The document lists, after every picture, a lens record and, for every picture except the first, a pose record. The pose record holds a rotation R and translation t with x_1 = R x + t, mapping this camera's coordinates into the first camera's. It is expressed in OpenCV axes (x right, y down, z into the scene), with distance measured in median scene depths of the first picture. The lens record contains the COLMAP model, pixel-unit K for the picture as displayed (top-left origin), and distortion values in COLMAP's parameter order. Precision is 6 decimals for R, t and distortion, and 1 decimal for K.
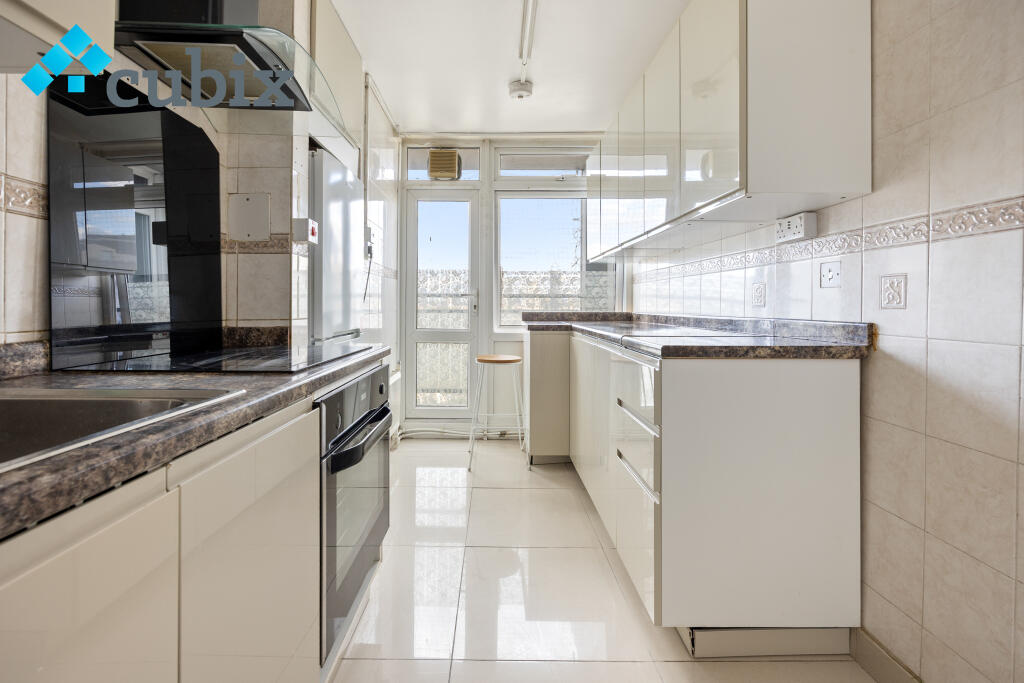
lens RADIAL K [[414.3, 0, 509.6], [0, 414.3, 302.9], [0, 0, 1]] dist [-0.000575, 0.000154]
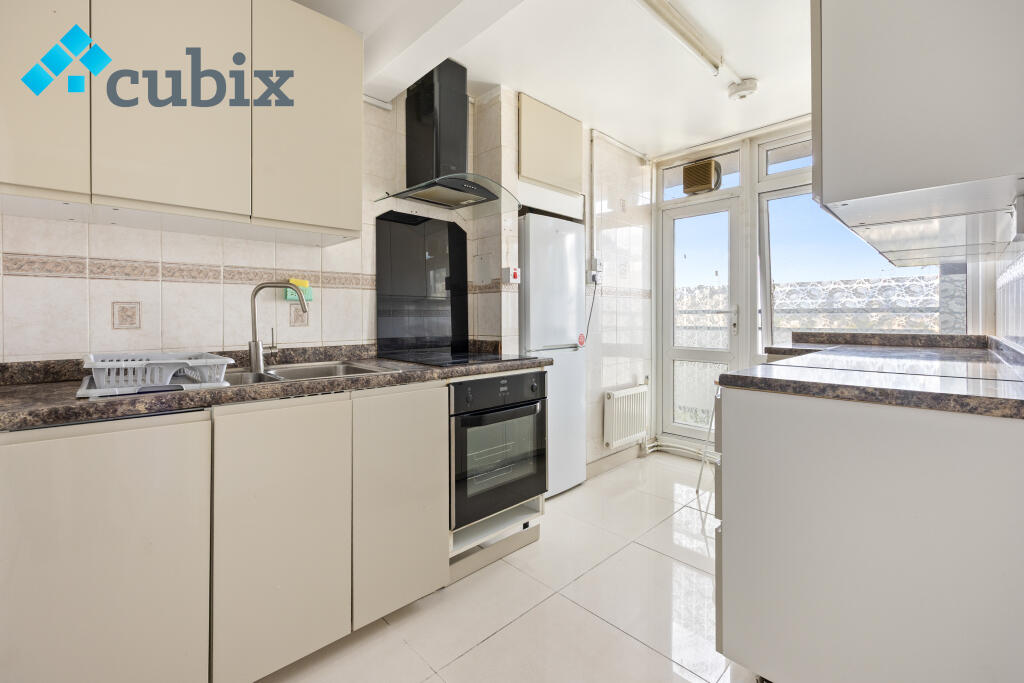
lens RADIAL K [[442.4, 0, 511.7], [0, 442.4, 318.0], [0, 0, 1]] dist [-0.000670, -0.000050]
pose [[0.695202, -0.001480, -0.718813, 0.537443], [0.006847, 0.999966, 0.004563, -0.027096], [0.718782, -0.008094, 0.695188, -0.067670]]
